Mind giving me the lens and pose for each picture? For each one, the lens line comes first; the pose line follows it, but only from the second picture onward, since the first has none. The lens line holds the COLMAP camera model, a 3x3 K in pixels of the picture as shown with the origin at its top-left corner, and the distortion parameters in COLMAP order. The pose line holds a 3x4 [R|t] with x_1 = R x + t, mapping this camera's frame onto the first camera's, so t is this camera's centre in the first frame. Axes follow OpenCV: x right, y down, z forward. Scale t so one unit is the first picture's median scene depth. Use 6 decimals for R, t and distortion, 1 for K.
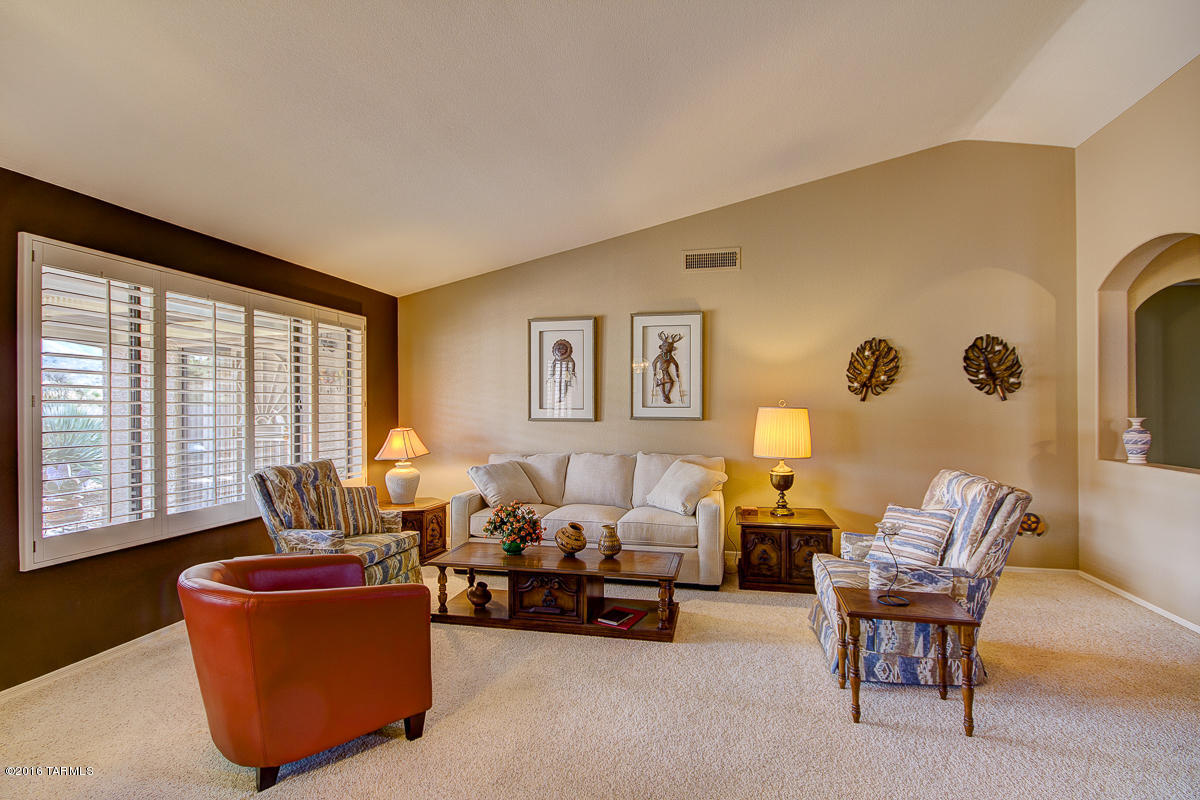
lens RADIAL K [[556.8, 0, 603.0], [0, 556.8, 406.5], [0, 0, 1]] dist [0.003348, -0.000471]
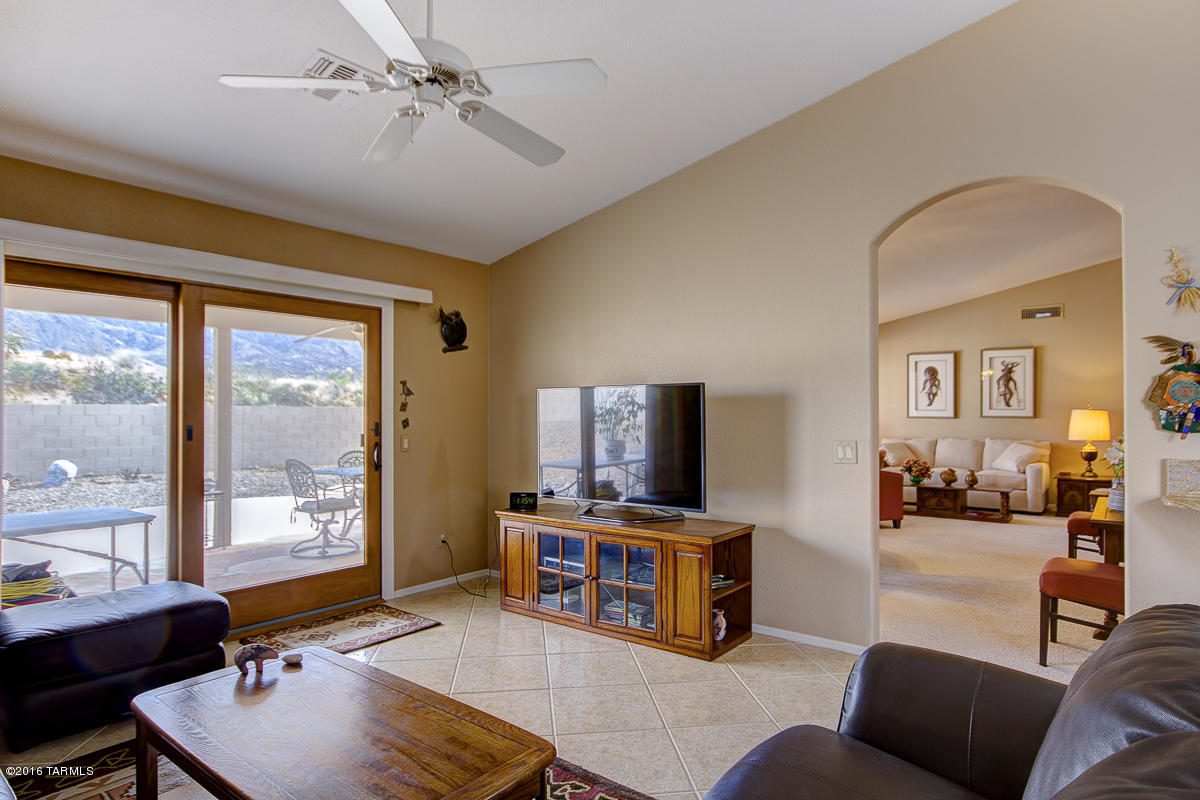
lens RADIAL K [[689.3, 0, 604.1], [0, 689.3, 406.0], [0, 0, 1]] dist [-0.002332, 0.000433]
pose [[0.909039, 0.001608, -0.416708, -0.107287], [-0.004741, 0.999968, -0.006484, 0.009259], [0.416685, 0.007870, 0.909017, -1.215151]]
